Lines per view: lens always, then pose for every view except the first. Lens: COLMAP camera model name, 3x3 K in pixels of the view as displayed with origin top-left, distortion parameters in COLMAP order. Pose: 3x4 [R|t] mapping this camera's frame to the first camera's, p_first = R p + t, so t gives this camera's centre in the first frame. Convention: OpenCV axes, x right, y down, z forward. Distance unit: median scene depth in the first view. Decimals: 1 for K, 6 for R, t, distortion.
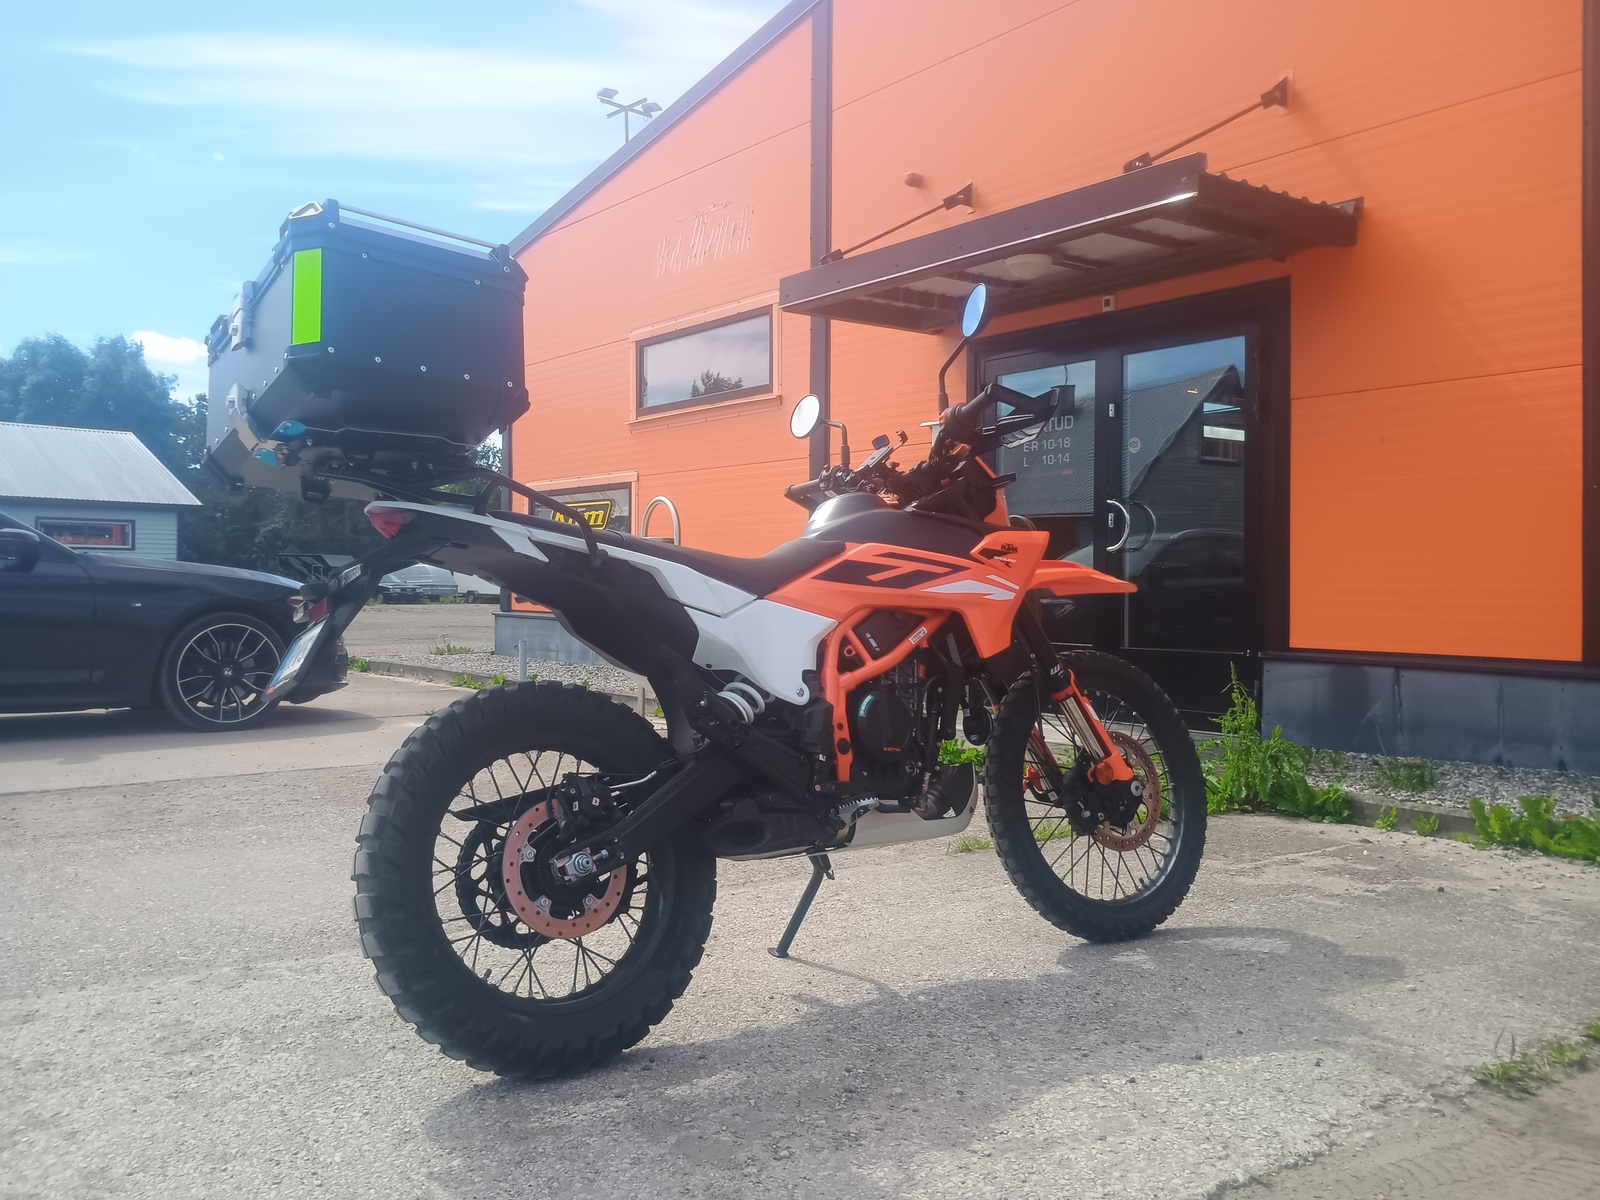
lens RADIAL K [[1396.4, 0, 798.5], [0, 1396.4, 571.4], [0, 0, 1]] dist [0.081115, -0.116896]
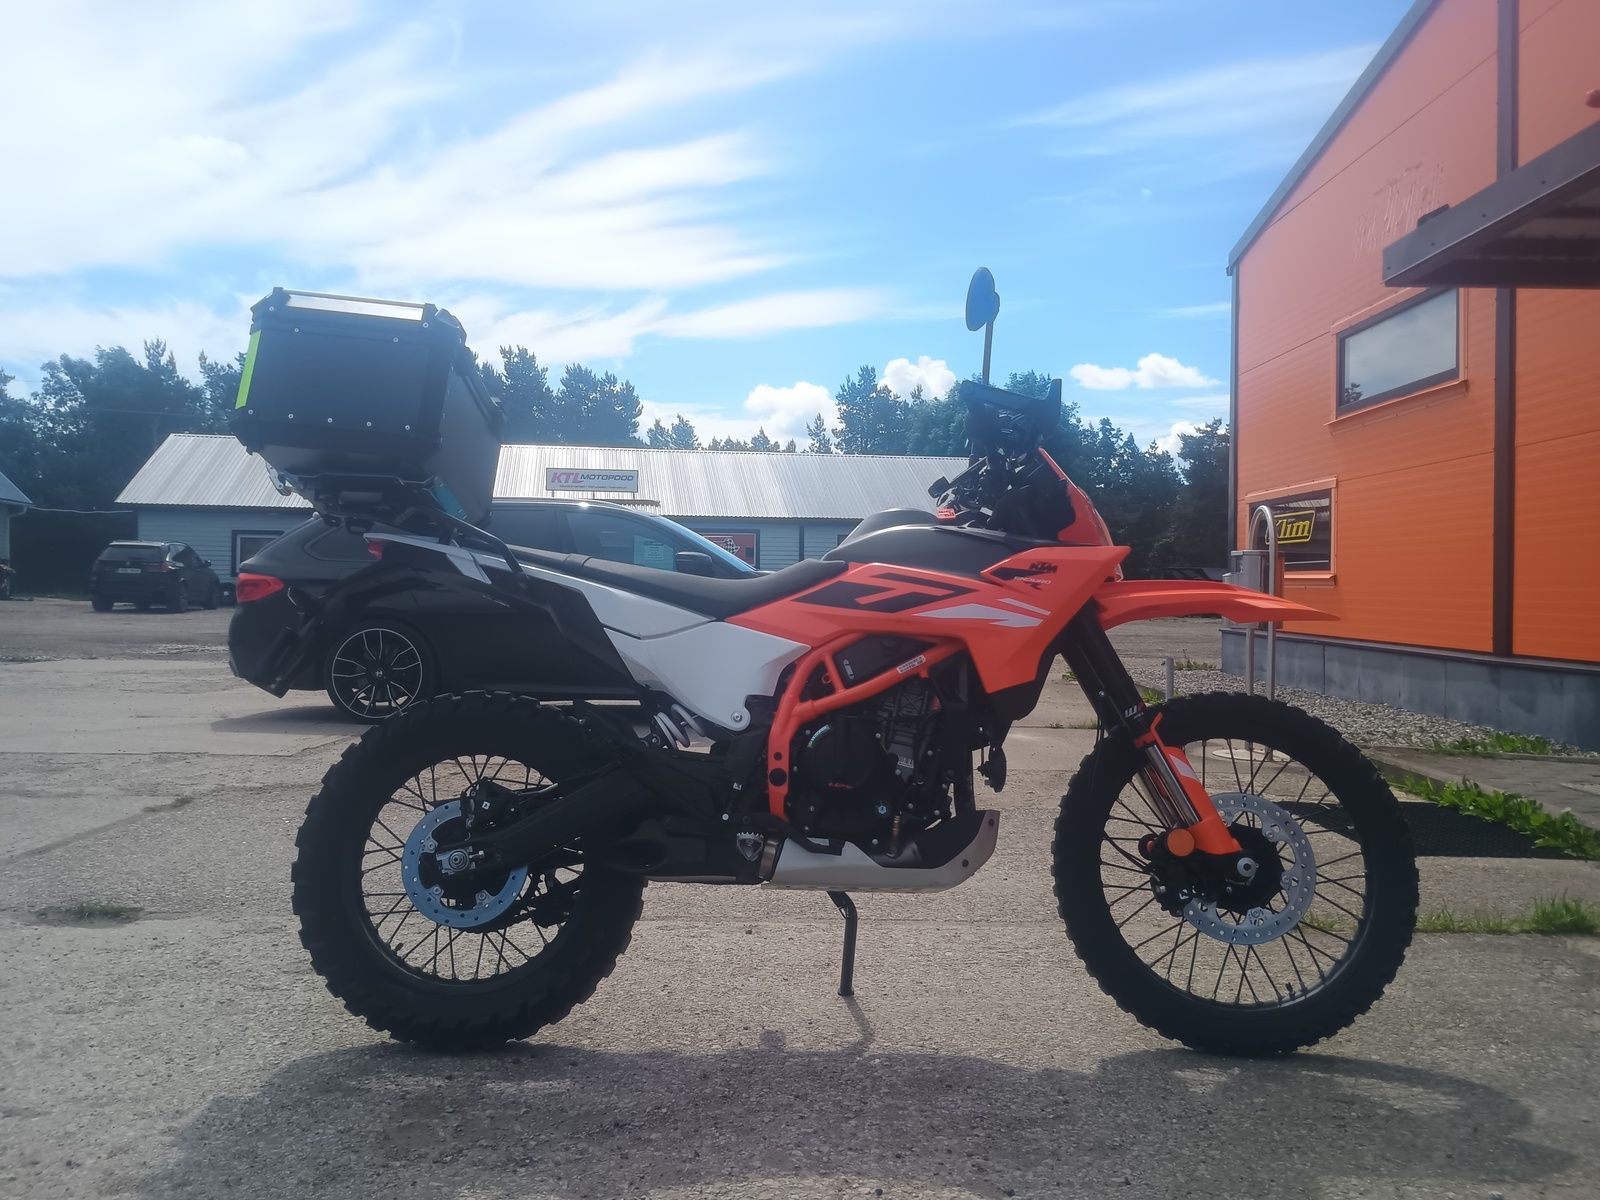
lens RADIAL K [[1396.4, 0, 798.5], [0, 1396.4, 571.4], [0, 0, 1]] dist [0.081115, -0.116896]
pose [[0.794828, -0.002994, -0.606827, 0.584301], [-0.002434, 0.999964, -0.008122, -0.007042], [0.606830, 0.007933, 0.794792, 0.232726]]
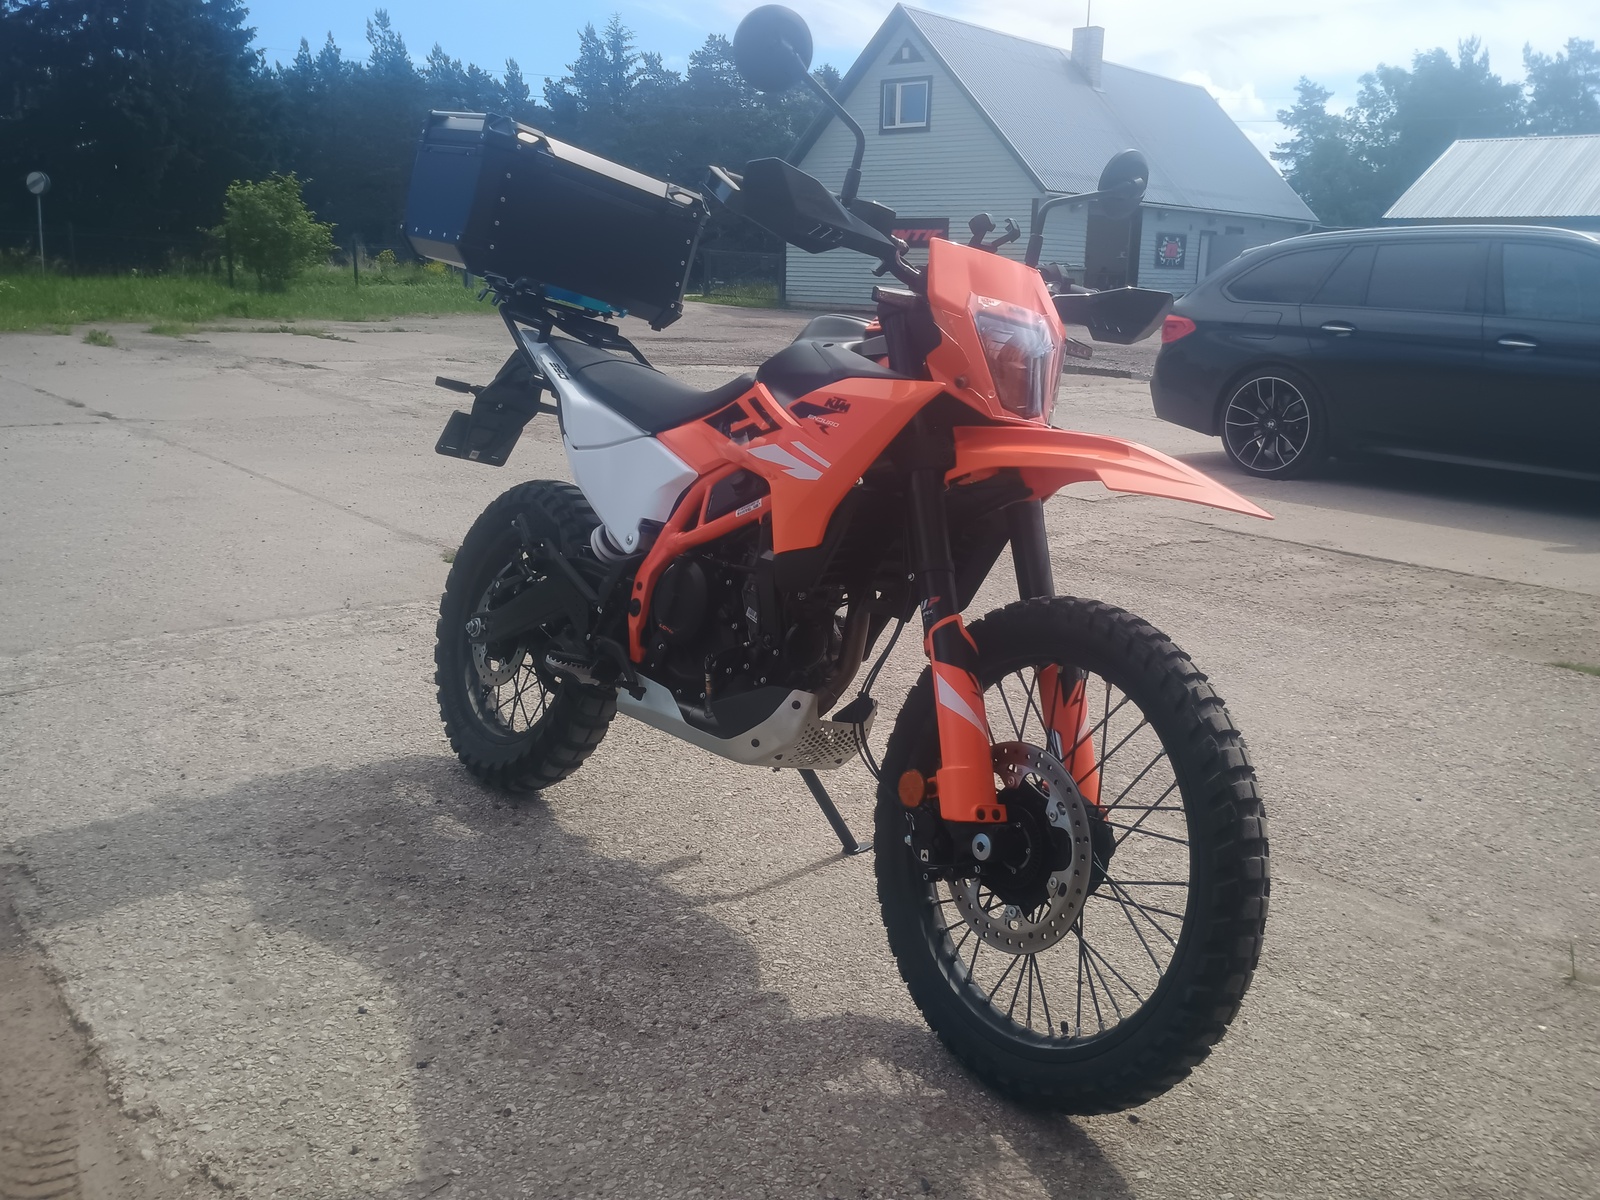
lens RADIAL K [[1396.4, 0, 798.5], [0, 1396.4, 571.4], [0, 0, 1]] dist [0.081115, -0.116896]
pose [[0.023193, 0.198754, -0.979775, 0.864820], [-0.009844, 0.980037, 0.198574, -0.074818], [0.999683, 0.005040, 0.024686, 1.016081]]
